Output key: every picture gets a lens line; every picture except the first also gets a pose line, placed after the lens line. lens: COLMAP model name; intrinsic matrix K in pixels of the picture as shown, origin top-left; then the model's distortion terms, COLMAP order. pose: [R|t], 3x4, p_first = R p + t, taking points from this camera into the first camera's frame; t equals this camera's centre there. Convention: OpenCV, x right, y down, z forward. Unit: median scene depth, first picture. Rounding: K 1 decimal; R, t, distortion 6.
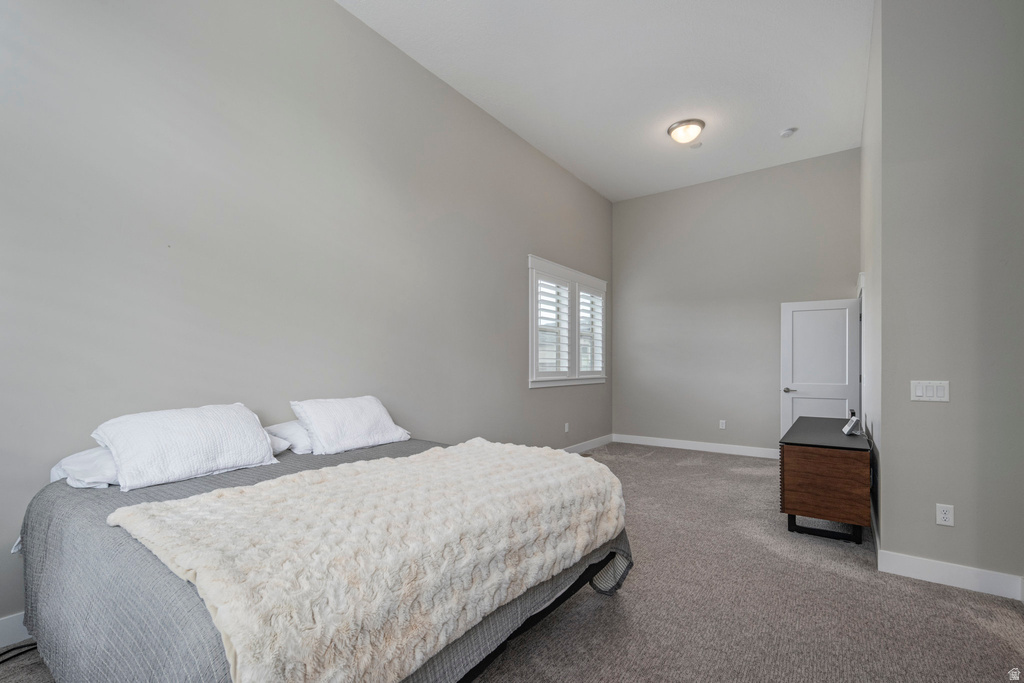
lens RADIAL K [[447.1, 0, 521.8], [0, 447.1, 367.3], [0, 0, 1]] dist [0.001531, -0.000648]
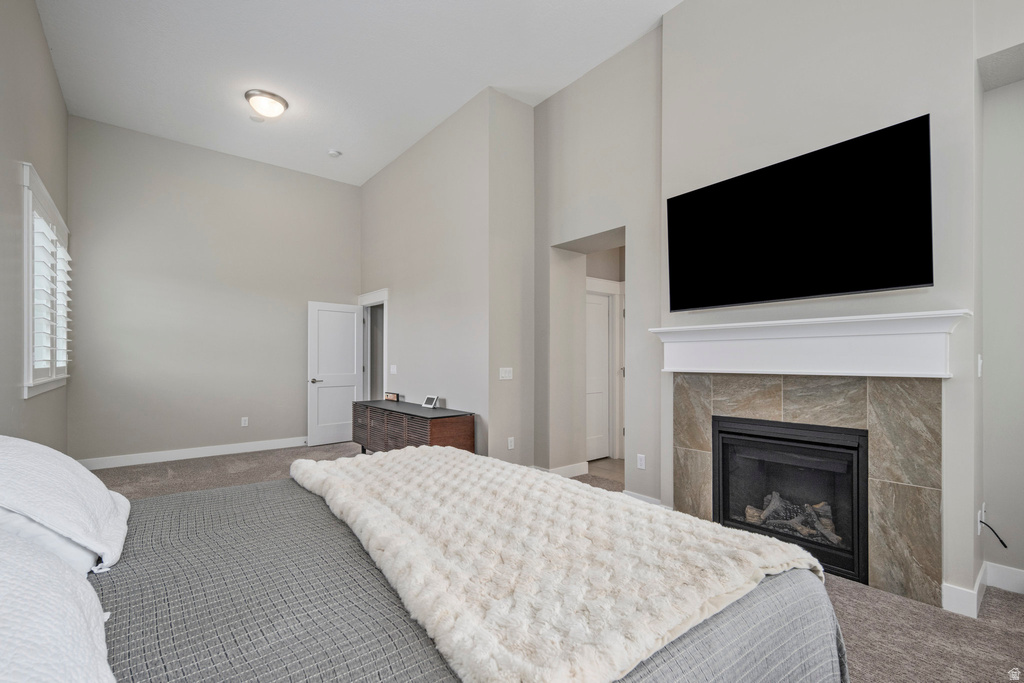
lens RADIAL K [[447.1, 0, 518.7], [0, 447.1, 358.7], [0, 0, 1]] dist [0.001531, -0.000648]
pose [[0.258837, -0.002274, 0.965918, -0.341410], [0.003891, 0.999992, 0.001312, -0.003319], [-0.965913, 0.003419, 0.258844, 0.229176]]
